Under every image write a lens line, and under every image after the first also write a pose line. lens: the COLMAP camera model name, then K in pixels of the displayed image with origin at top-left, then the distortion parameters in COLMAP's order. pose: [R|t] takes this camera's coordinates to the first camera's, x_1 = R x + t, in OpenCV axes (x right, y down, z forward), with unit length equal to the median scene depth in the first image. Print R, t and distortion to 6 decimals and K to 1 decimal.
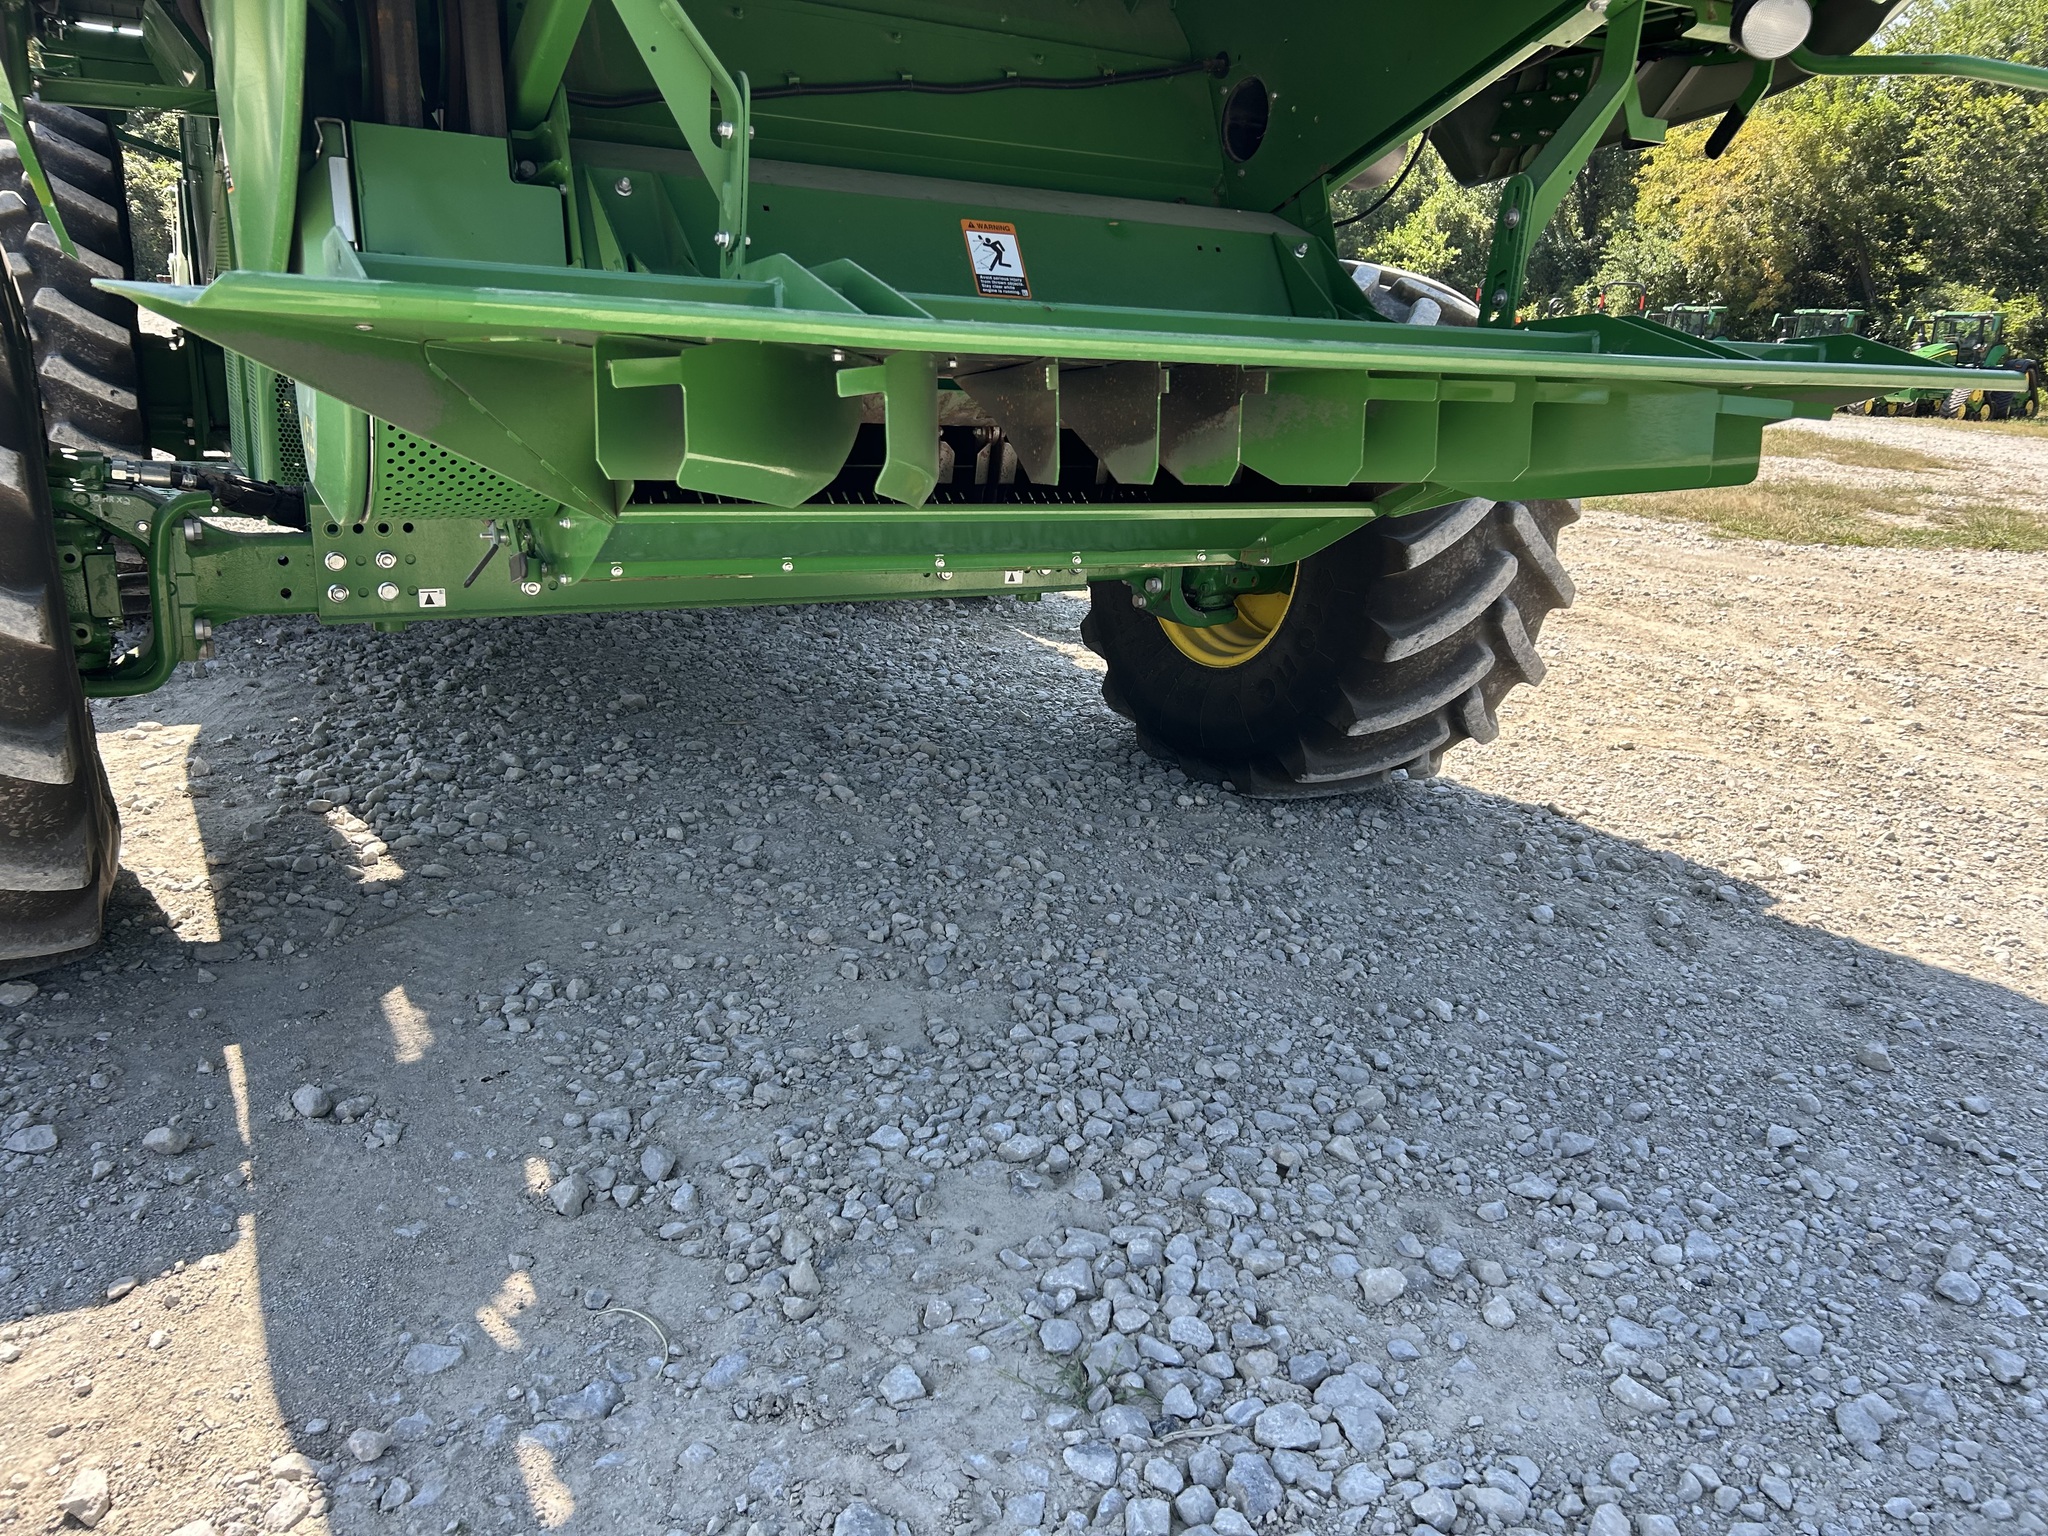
lens RADIAL K [[1553.3, 0, 1049.1], [0, 1553.3, 765.1], [0, 0, 1]] dist [0.078607, -0.110143]
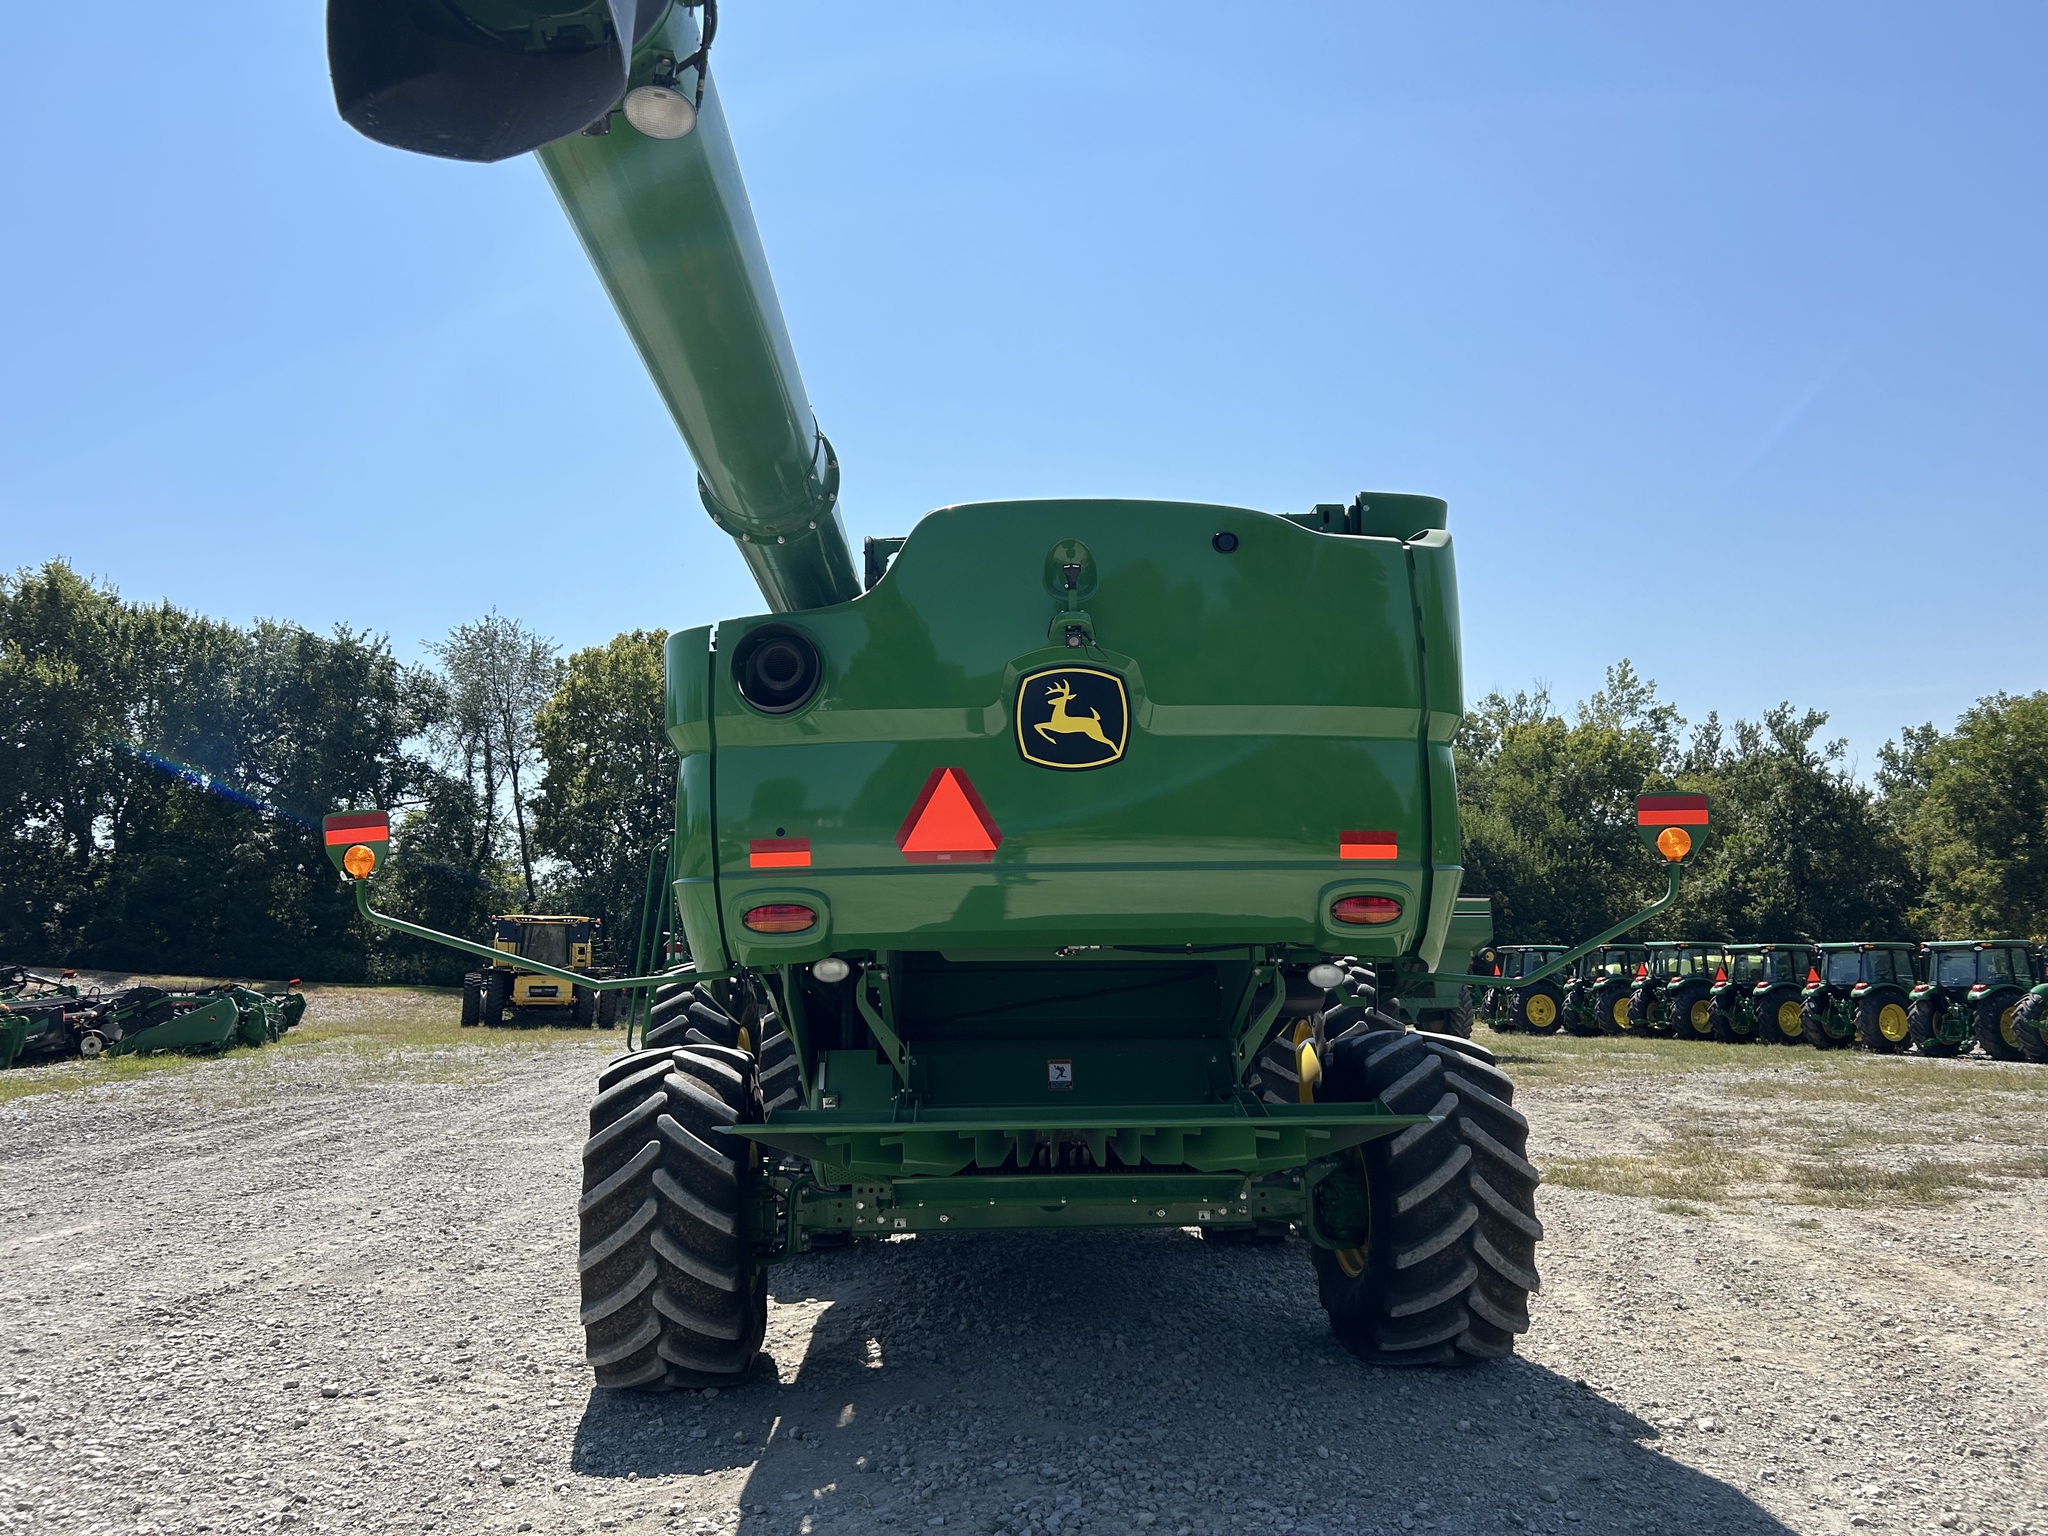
lens RADIAL K [[1553.3, 0, 1049.1], [0, 1553.3, 765.1], [0, 0, 1]] dist [0.078607, -0.110143]
pose [[0.892061, -0.125064, -0.434265, 0.892735], [-0.065038, 0.915411, -0.397230, 0.175358], [0.447210, 0.382598, 0.808469, -0.990141]]
